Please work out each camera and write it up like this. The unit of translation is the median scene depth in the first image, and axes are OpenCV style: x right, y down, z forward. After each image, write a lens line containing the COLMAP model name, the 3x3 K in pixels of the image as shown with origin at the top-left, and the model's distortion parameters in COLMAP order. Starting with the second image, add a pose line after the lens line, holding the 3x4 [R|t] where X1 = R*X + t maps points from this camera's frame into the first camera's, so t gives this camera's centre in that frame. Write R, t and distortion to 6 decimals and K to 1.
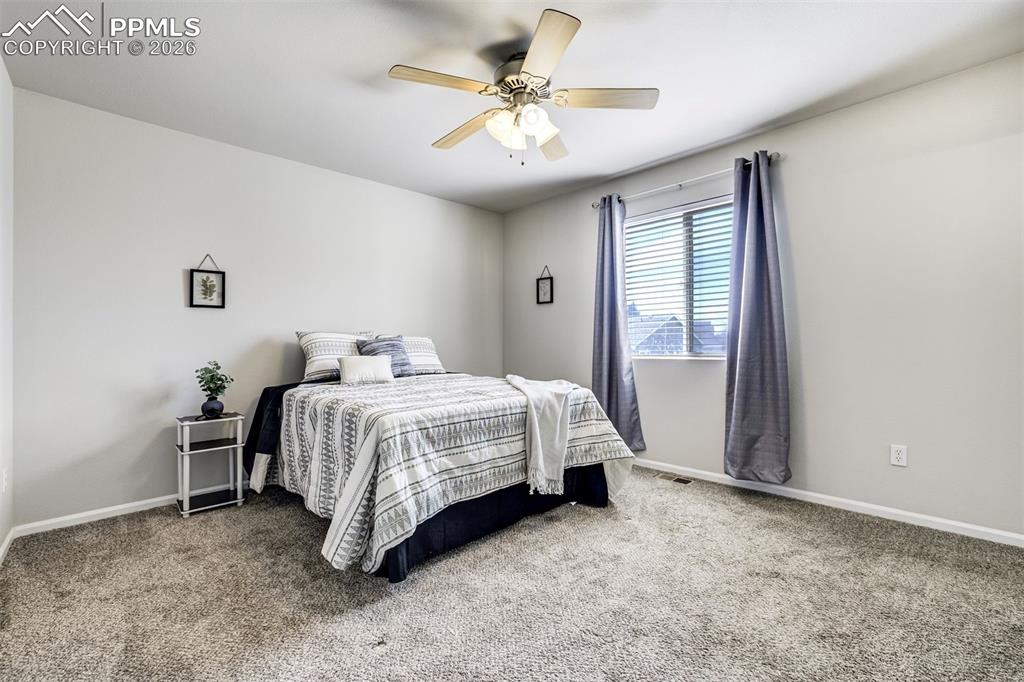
lens RADIAL K [[437.5, 0, 512.0], [0, 437.5, 341.0], [0, 0, 1]] dist [-0.000286, 0.000045]
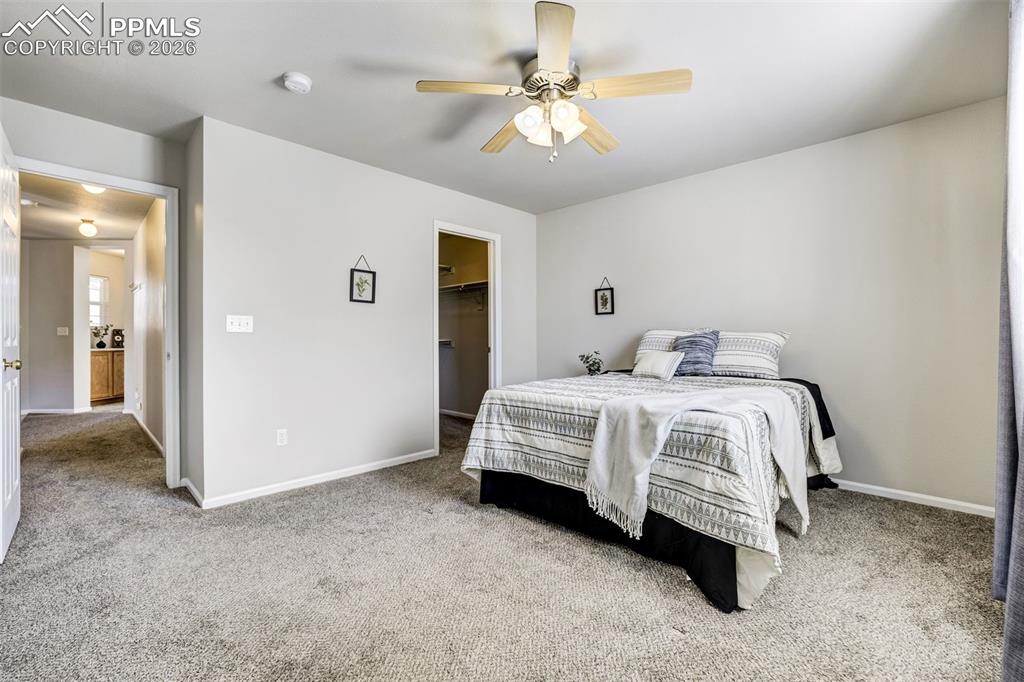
lens RADIAL K [[437.5, 0, 512.0], [0, 437.5, 341.0], [0, 0, 1]] dist [-0.000286, 0.000045]
pose [[0.042376, 0.008925, -0.999062, 1.003230], [0.005126, 0.999945, 0.009150, -0.004292], [0.999089, -0.005509, 0.042328, 0.868239]]
